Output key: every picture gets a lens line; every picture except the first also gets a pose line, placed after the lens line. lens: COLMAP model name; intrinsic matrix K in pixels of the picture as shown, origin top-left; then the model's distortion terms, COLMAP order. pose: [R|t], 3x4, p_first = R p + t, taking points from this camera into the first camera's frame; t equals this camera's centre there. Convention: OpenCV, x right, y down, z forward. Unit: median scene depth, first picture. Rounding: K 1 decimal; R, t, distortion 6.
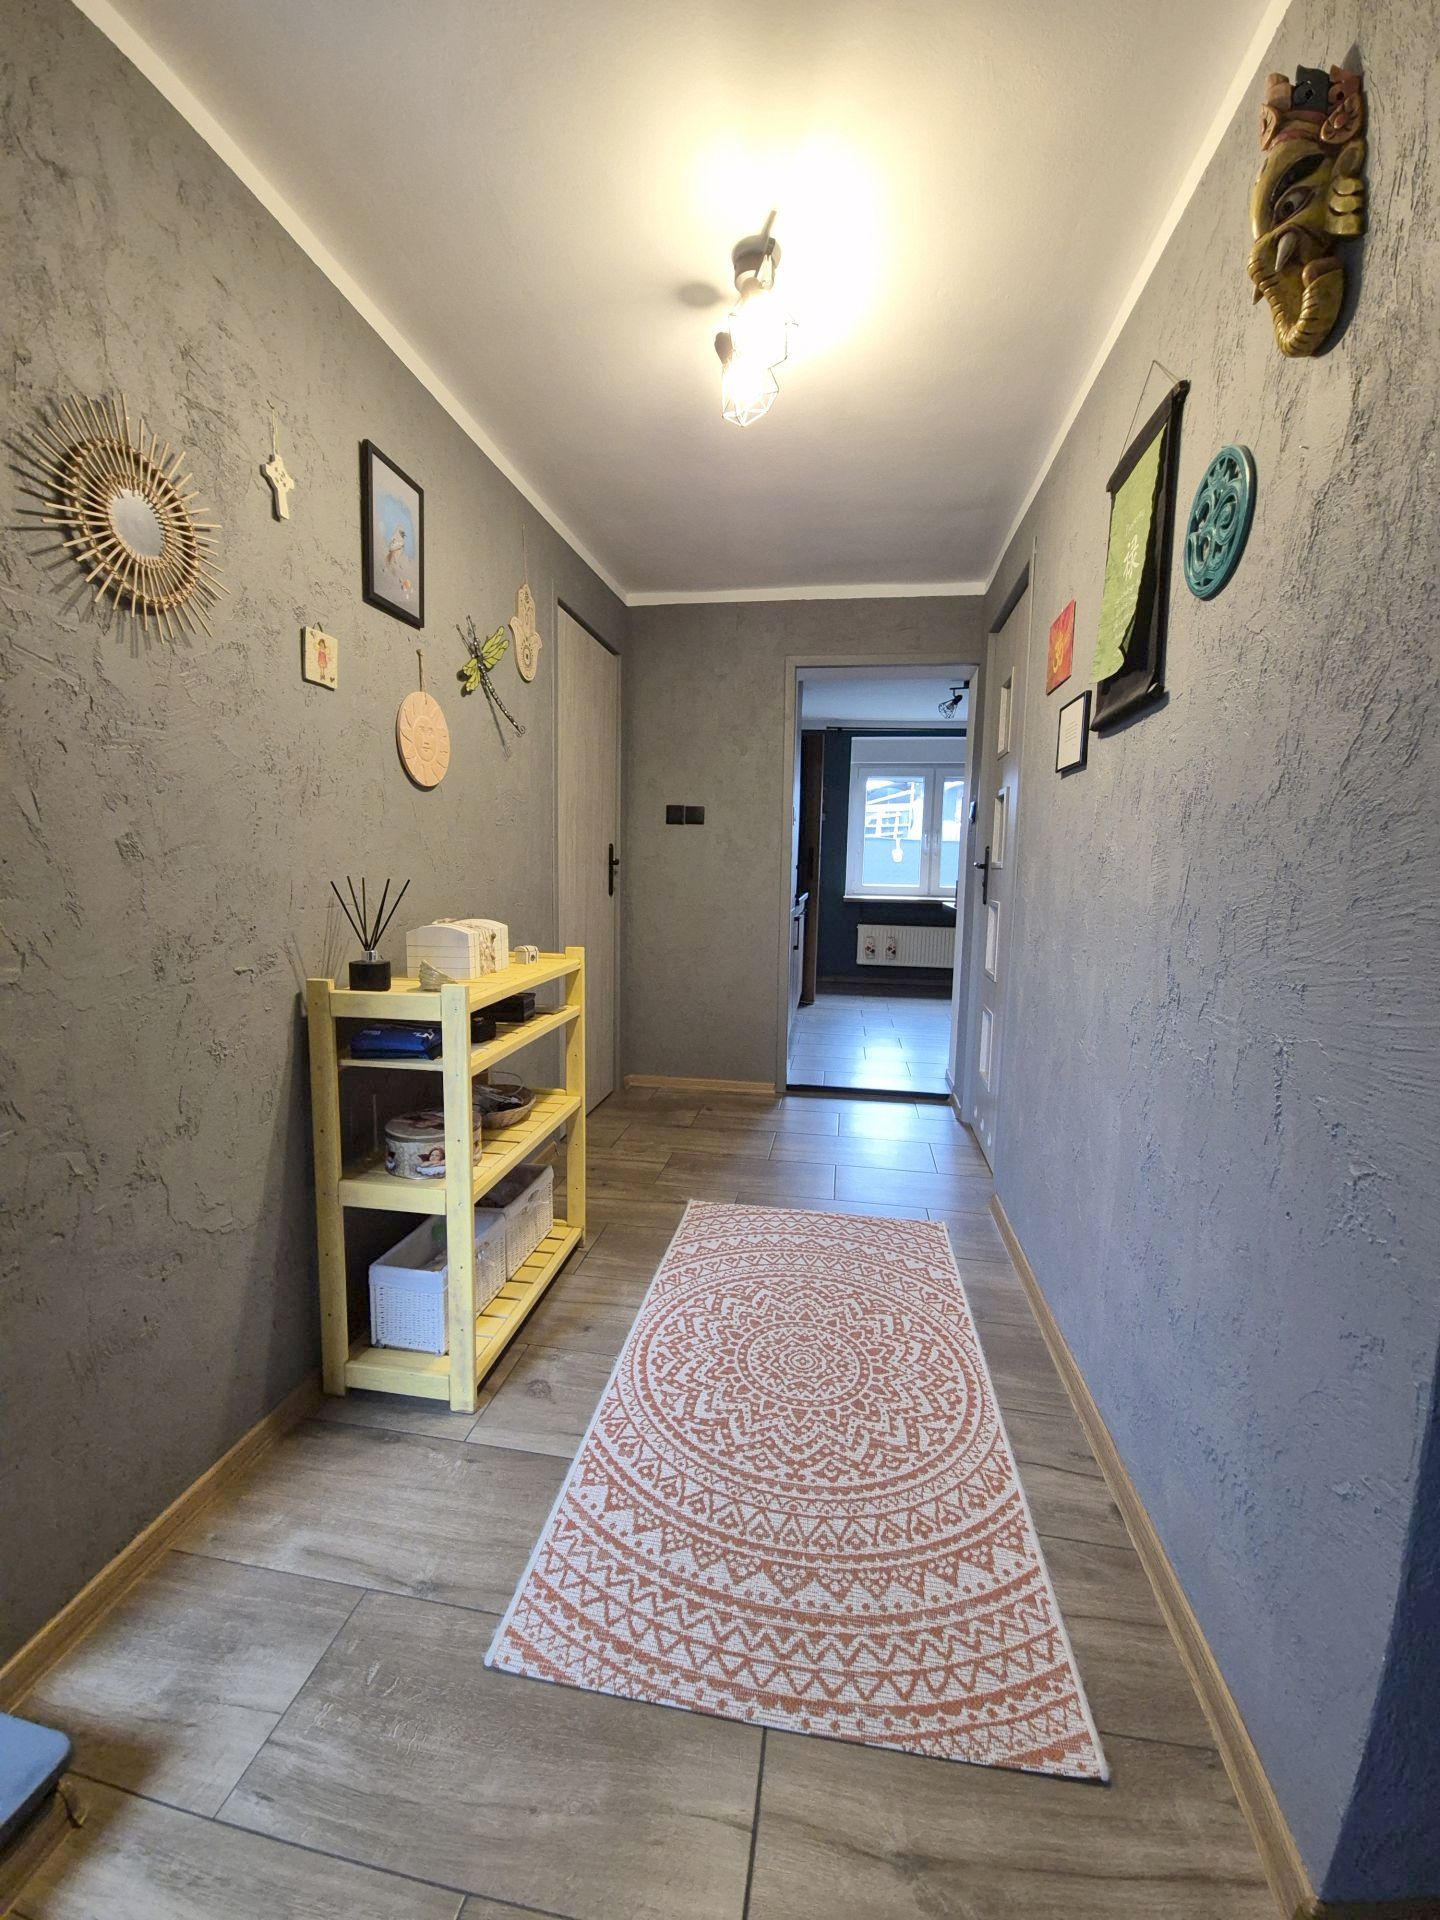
lens RADIAL K [[781.8, 0, 712.8], [0, 781.8, 953.3], [0, 0, 1]] dist [0.008658, -0.005768]
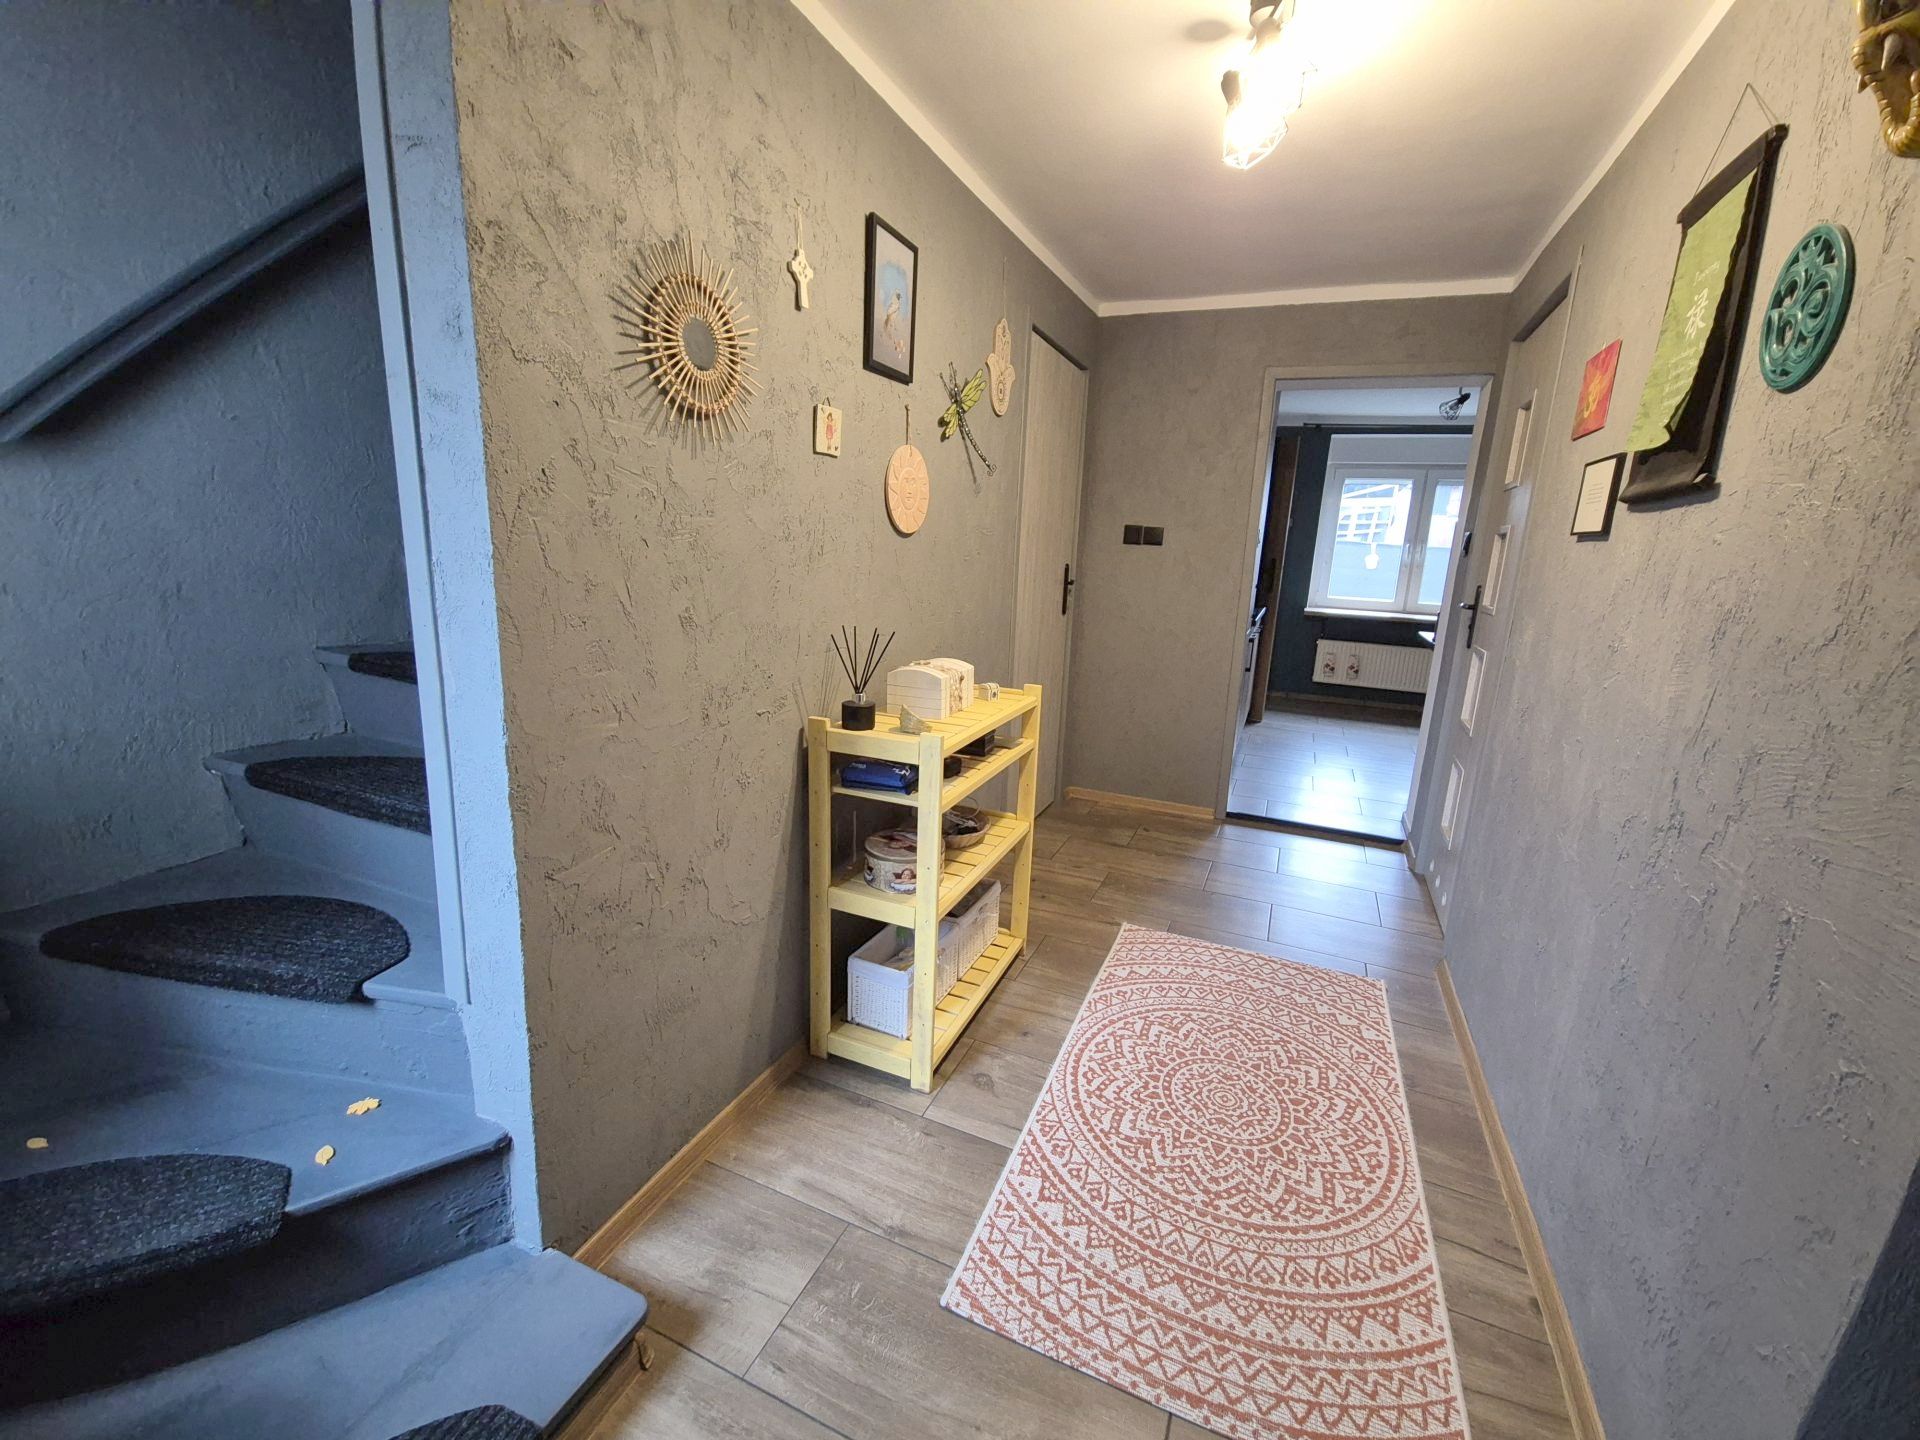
lens RADIAL K [[781.8, 0, 973.4], [0, 781.8, 716.4], [0, 0, 1]] dist [0.008658, -0.005768]
pose [[0.973170, 0.074133, -0.217817, -0.027492], [-0.051526, 0.992847, 0.107703, -0.104285], [0.224243, -0.093590, 0.970029, -0.070259]]
